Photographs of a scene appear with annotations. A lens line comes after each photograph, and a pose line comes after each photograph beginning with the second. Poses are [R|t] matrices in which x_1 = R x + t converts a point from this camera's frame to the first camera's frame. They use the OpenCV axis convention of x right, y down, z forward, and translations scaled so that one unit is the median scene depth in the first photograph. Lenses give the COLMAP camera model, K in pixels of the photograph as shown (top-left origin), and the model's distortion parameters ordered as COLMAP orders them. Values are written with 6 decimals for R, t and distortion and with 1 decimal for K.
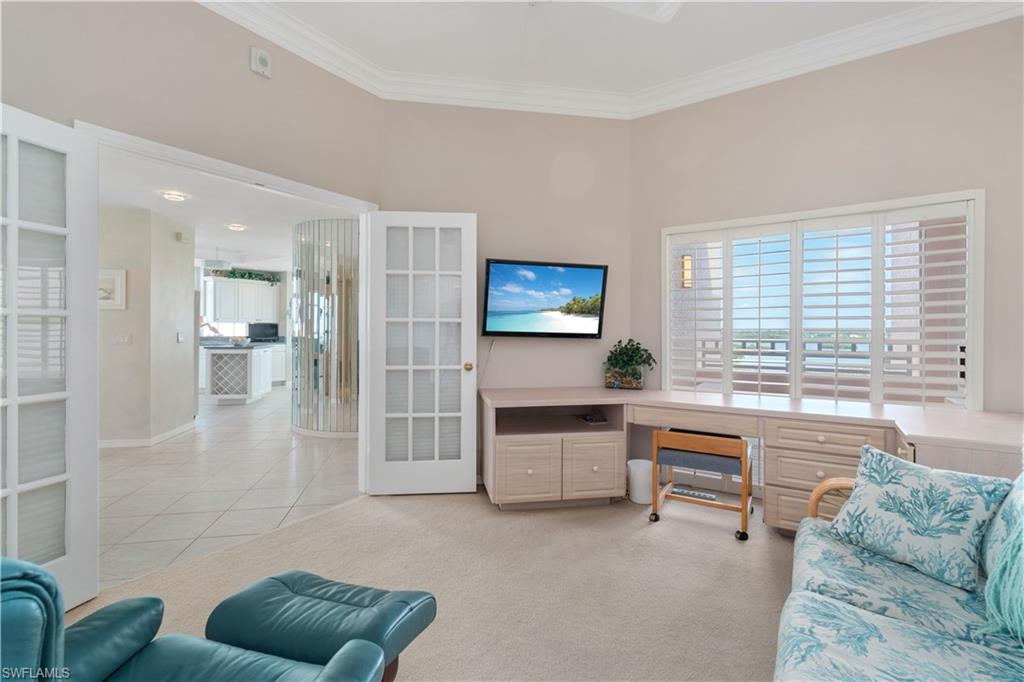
lens RADIAL K [[441.5, 0, 512.0], [0, 441.5, 341.0], [0, 0, 1]] dist [0.000510, 0.000080]
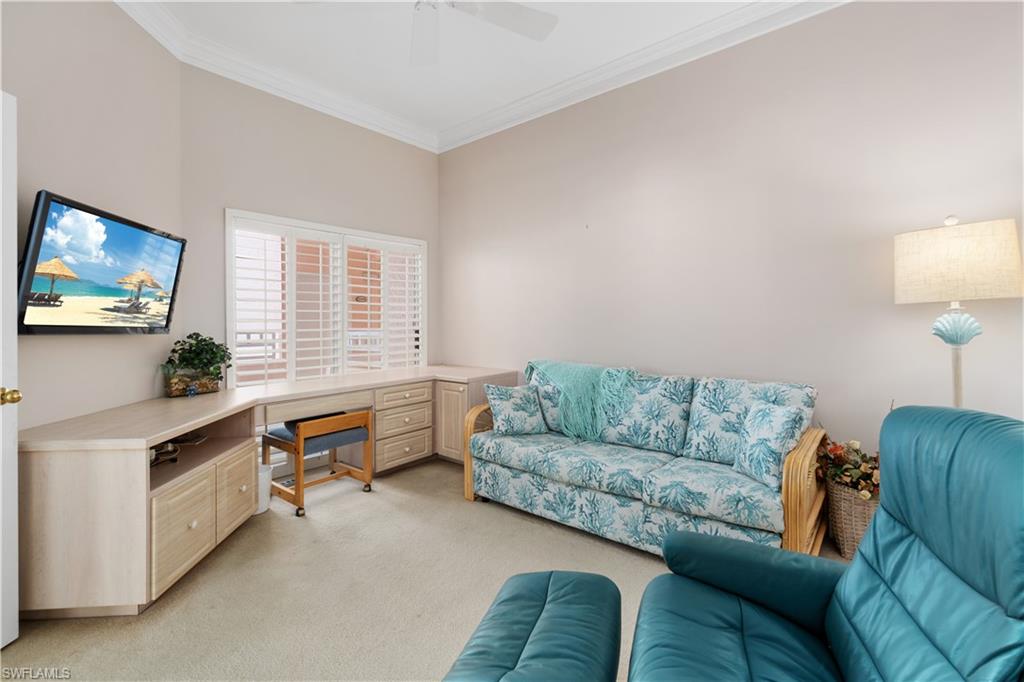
lens RADIAL K [[450.2, 0, 512.5], [0, 450.2, 318.7], [0, 0, 1]] dist [0.000546, 0.000023]
pose [[0.121926, 0.002752, 0.992535, -0.538061], [0.029656, 0.999540, -0.006415, -0.008091], [-0.992096, 0.030216, 0.121788, 0.356294]]
